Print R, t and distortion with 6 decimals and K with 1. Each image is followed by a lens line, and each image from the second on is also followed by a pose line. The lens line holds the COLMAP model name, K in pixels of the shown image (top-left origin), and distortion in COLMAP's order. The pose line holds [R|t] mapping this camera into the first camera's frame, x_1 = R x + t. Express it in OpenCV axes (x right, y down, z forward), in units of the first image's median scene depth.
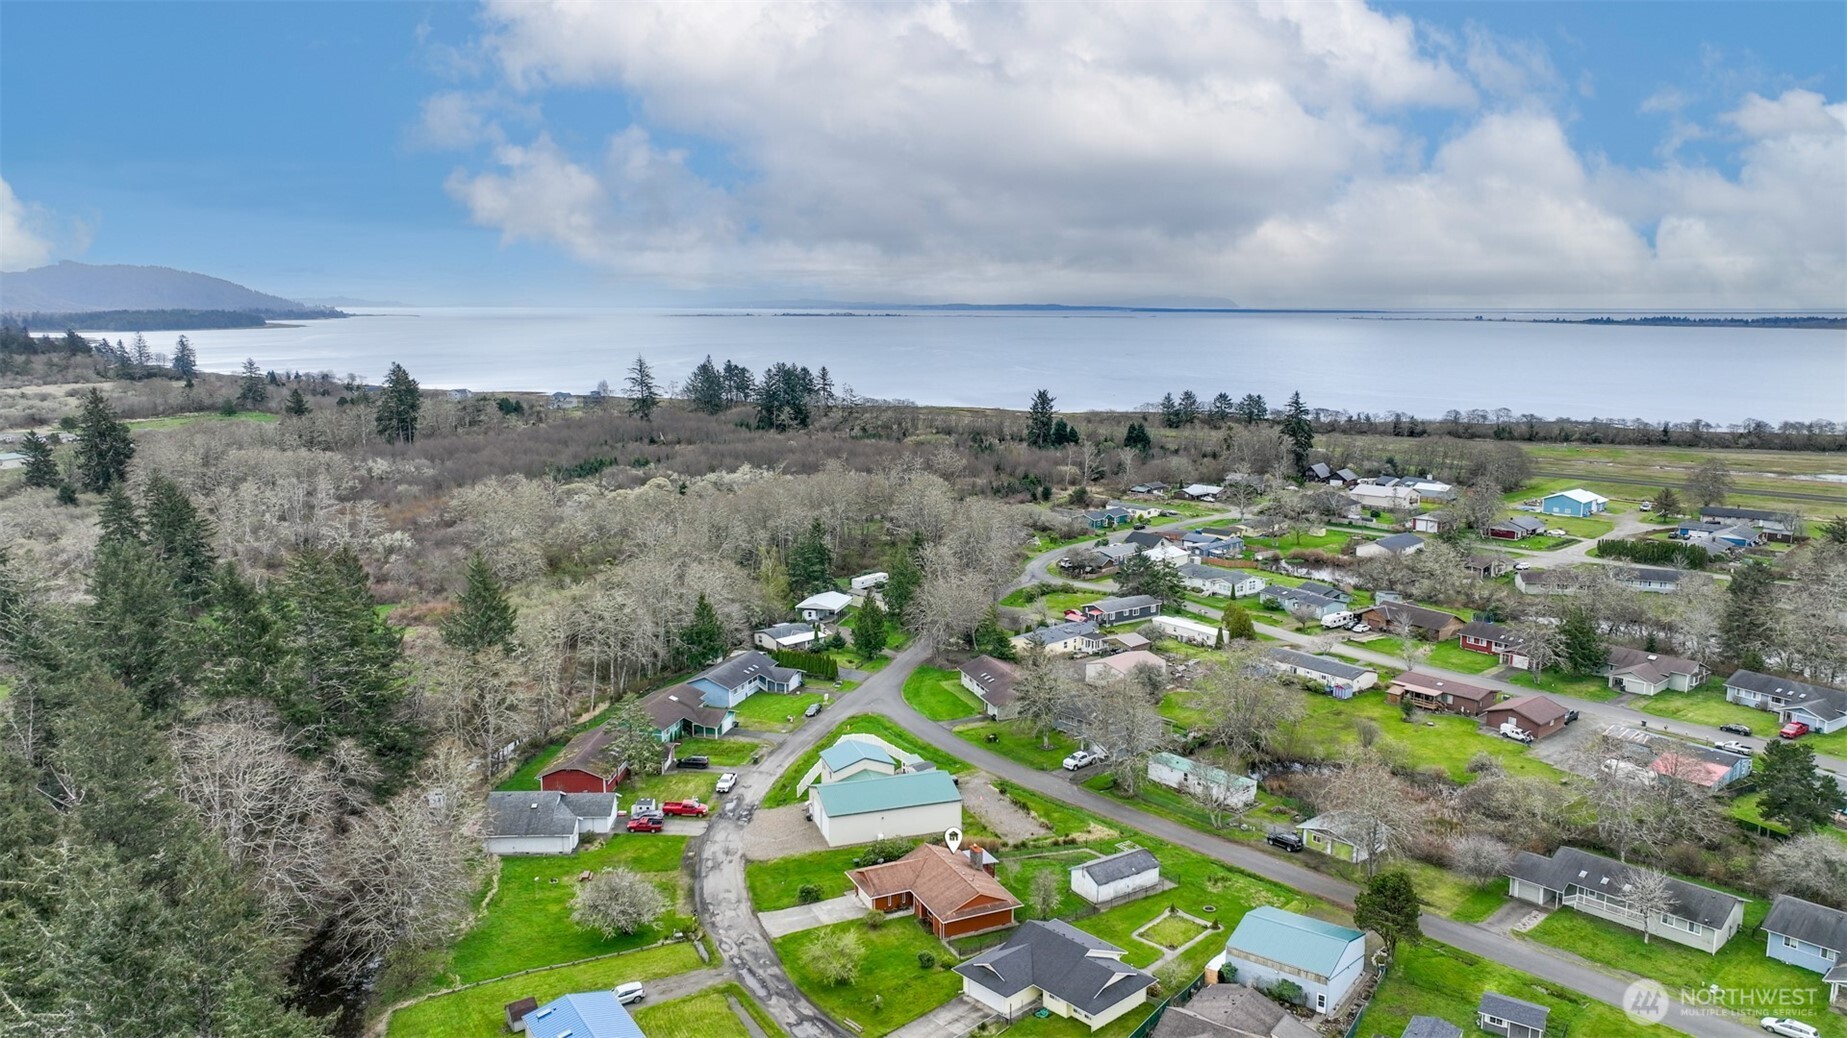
lens RADIAL K [[1319.3, 0, 934.2], [0, 1319.3, 426.5], [0, 0, 1]] dist [0.005849, 0.002668]
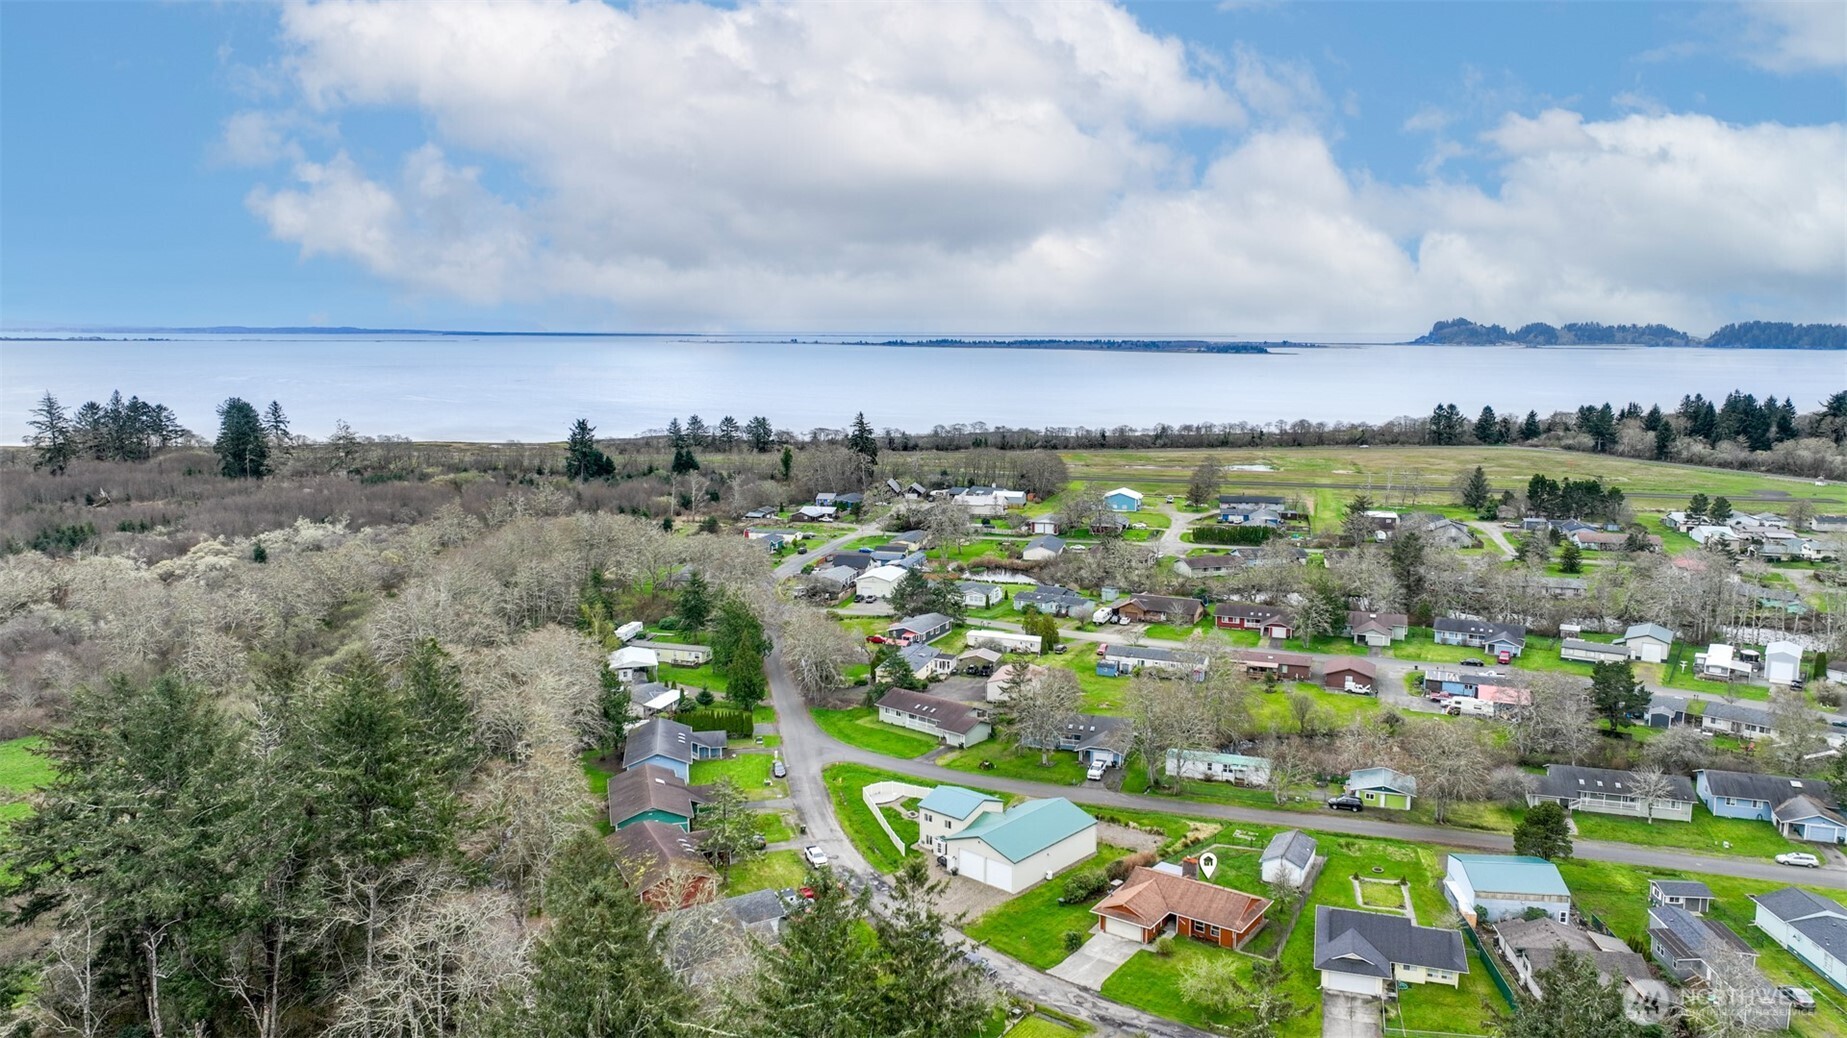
lens RADIAL K [[1319.3, 0, 934.2], [0, 1319.3, 426.5], [0, 0, 1]] dist [0.005849, 0.002668]
pose [[0.865433, -0.036361, 0.499704, -0.224700], [0.045264, 0.998959, -0.005703, -0.007256], [-0.498976, 0.027554, 0.866177, 0.069604]]
